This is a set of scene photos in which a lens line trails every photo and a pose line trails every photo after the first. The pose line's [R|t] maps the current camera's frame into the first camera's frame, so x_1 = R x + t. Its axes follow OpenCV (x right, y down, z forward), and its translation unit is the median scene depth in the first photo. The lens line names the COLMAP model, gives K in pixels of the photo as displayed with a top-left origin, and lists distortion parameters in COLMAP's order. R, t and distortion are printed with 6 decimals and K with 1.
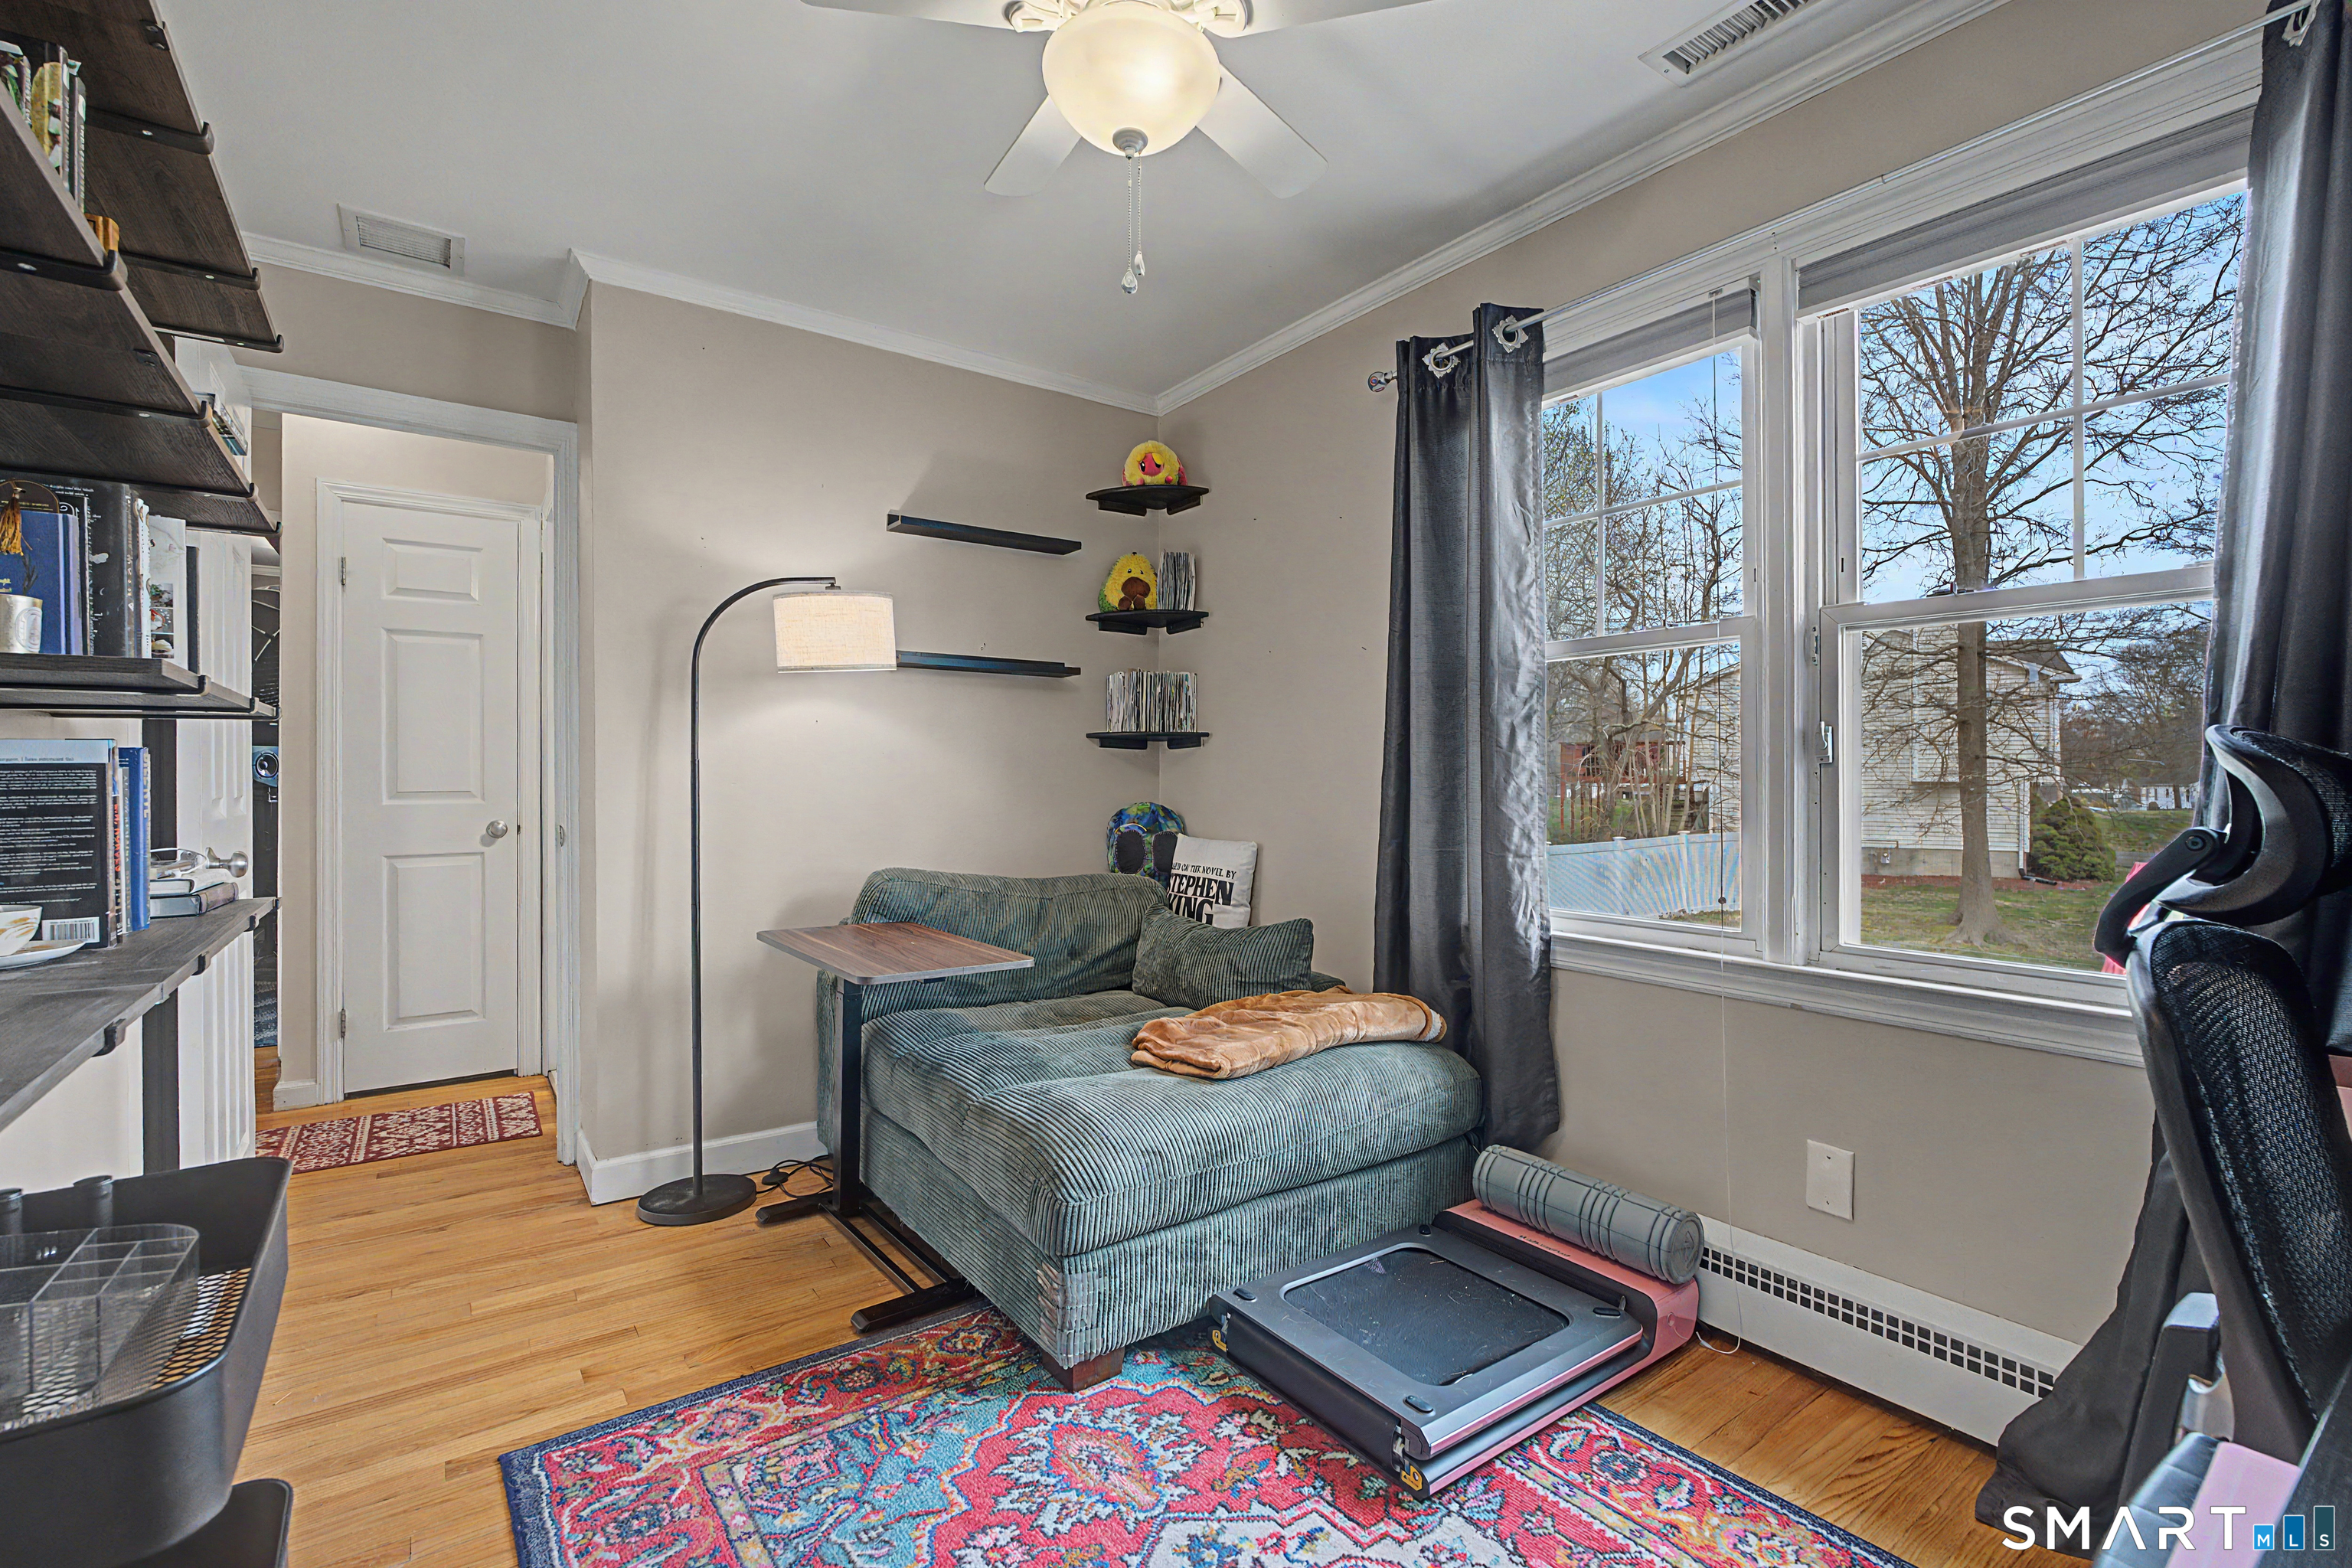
lens RADIAL K [[1045.3, 0, 1177.5], [0, 1045.3, 777.5], [0, 0, 1]] dist [-0.015493, 0.003914]
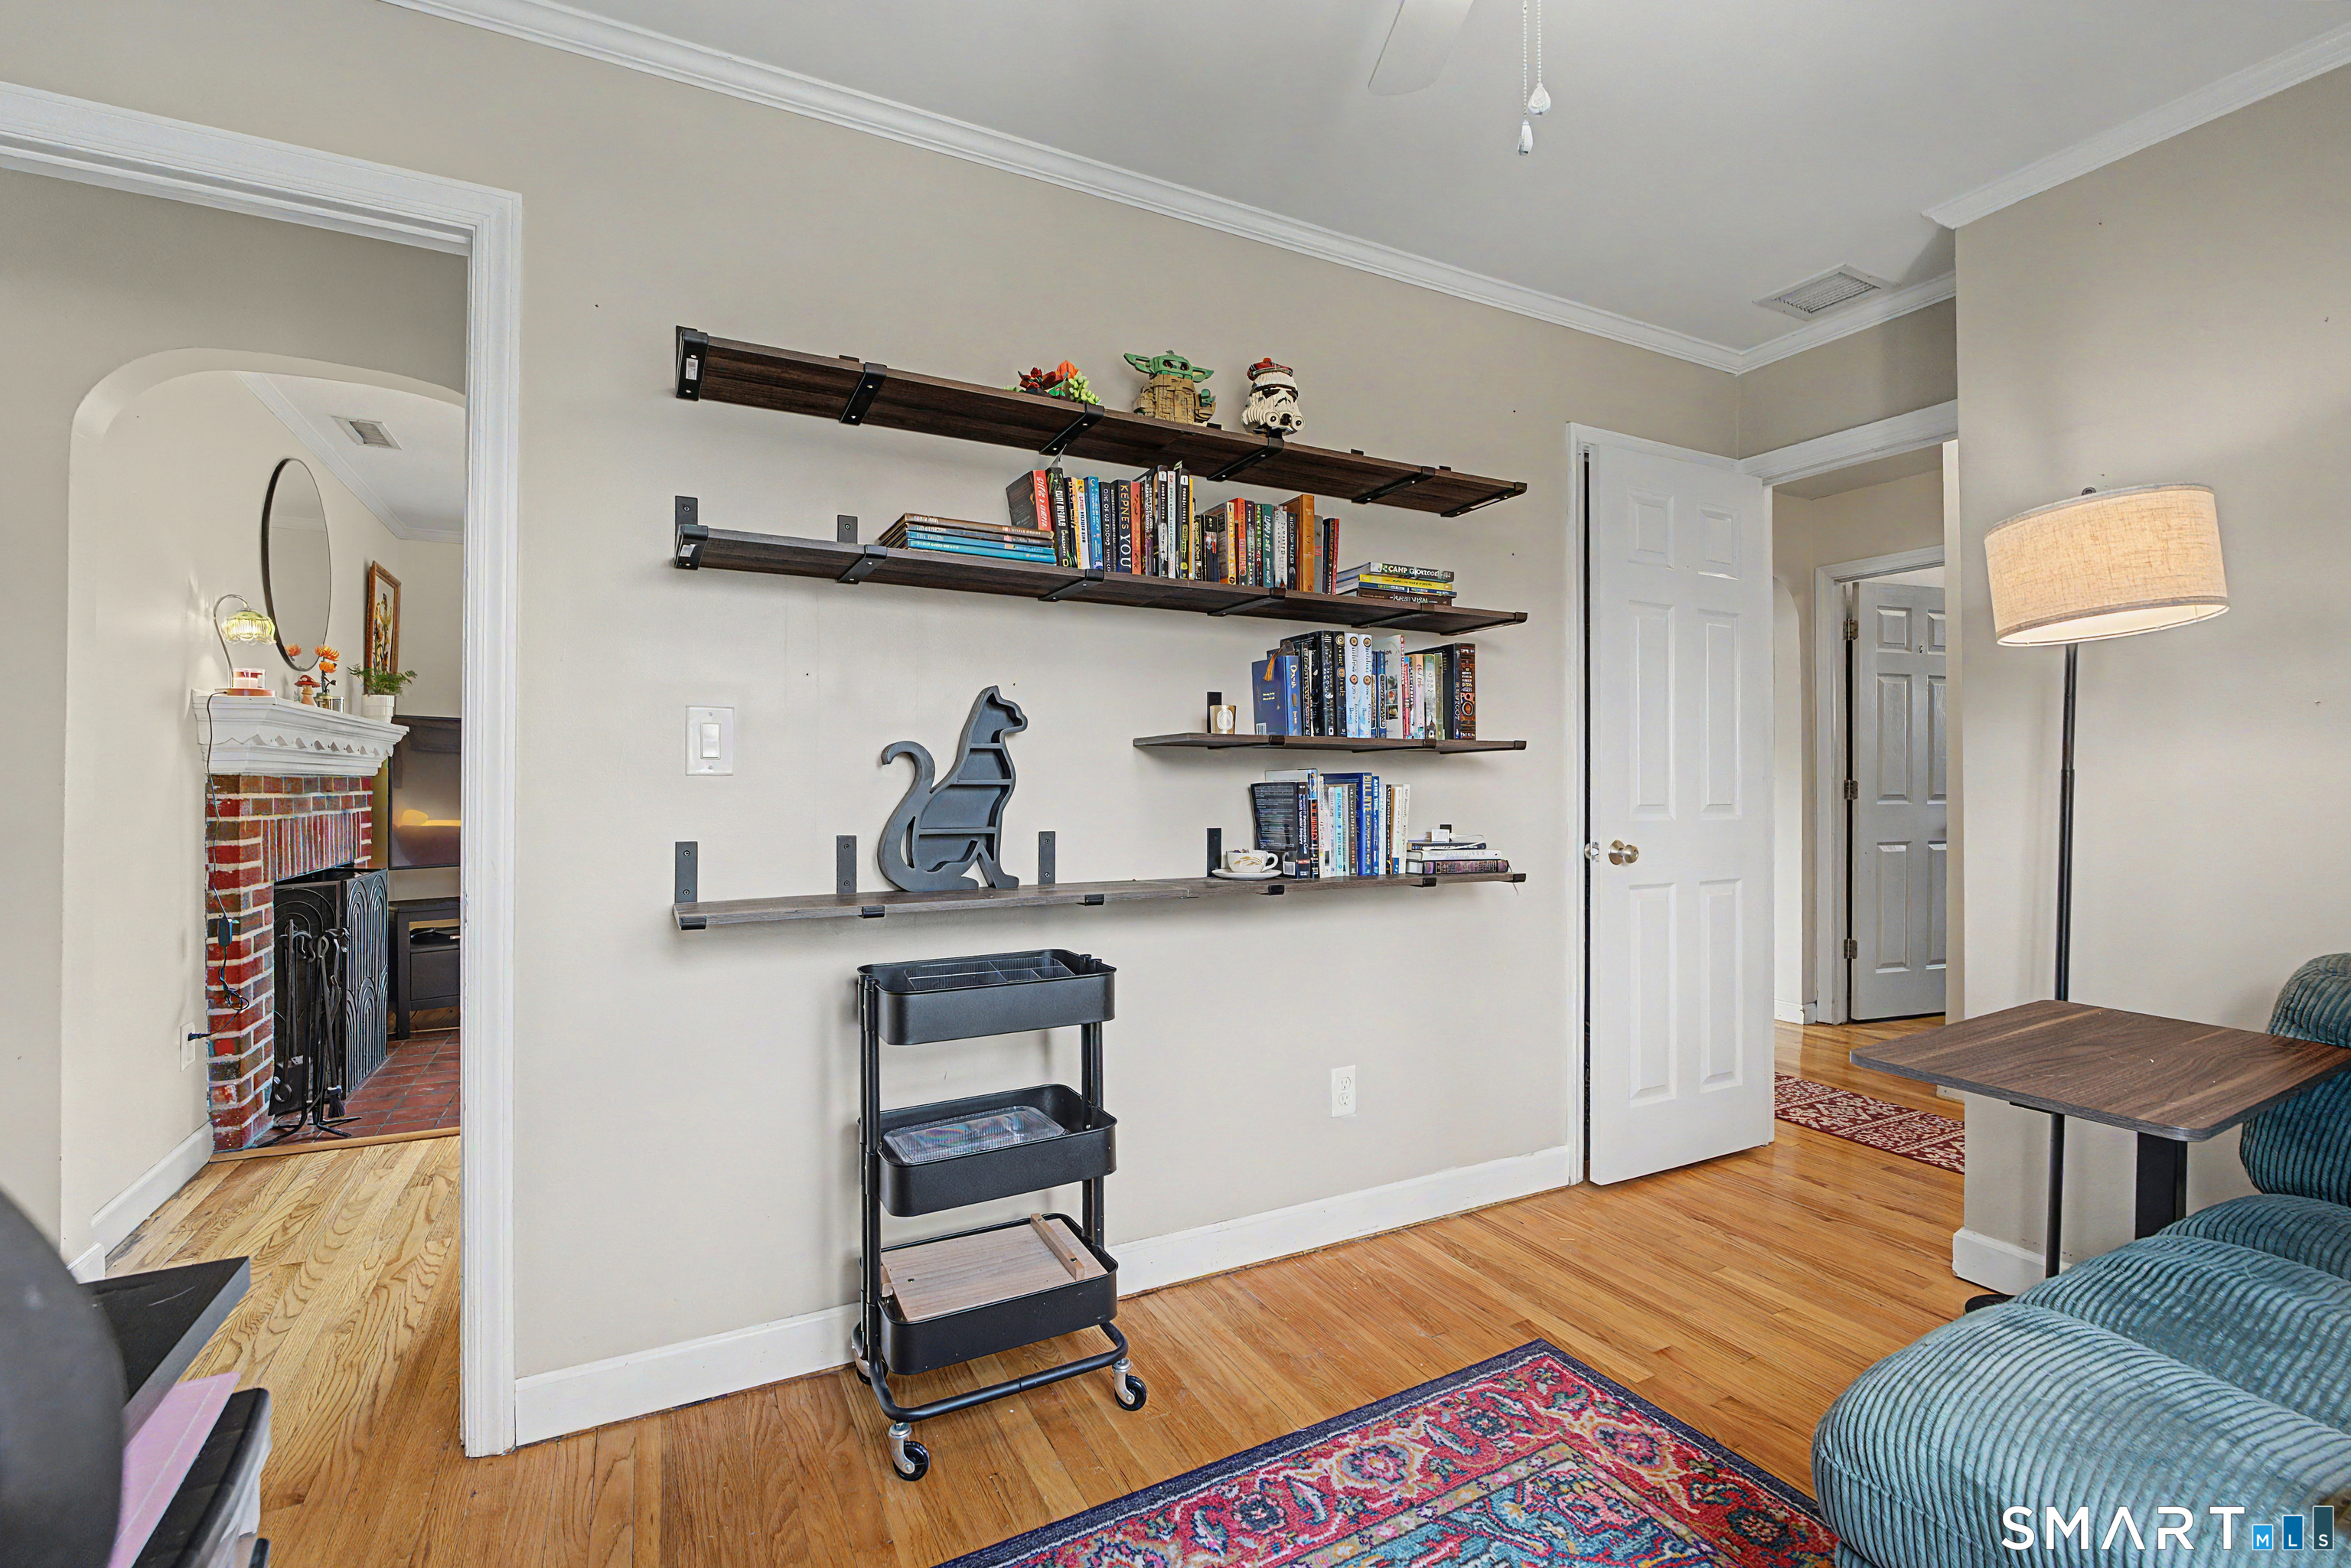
lens RADIAL K [[1044.9, 0, 1184.3], [0, 1044.9, 778.0], [0, 0, 1]] dist [-0.015493, 0.003914]
pose [[-0.129213, -0.001335, -0.991616, 0.554702], [-0.007601, 0.999971, -0.000356, -0.009268], [0.991588, 0.007491, -0.129219, 0.642546]]
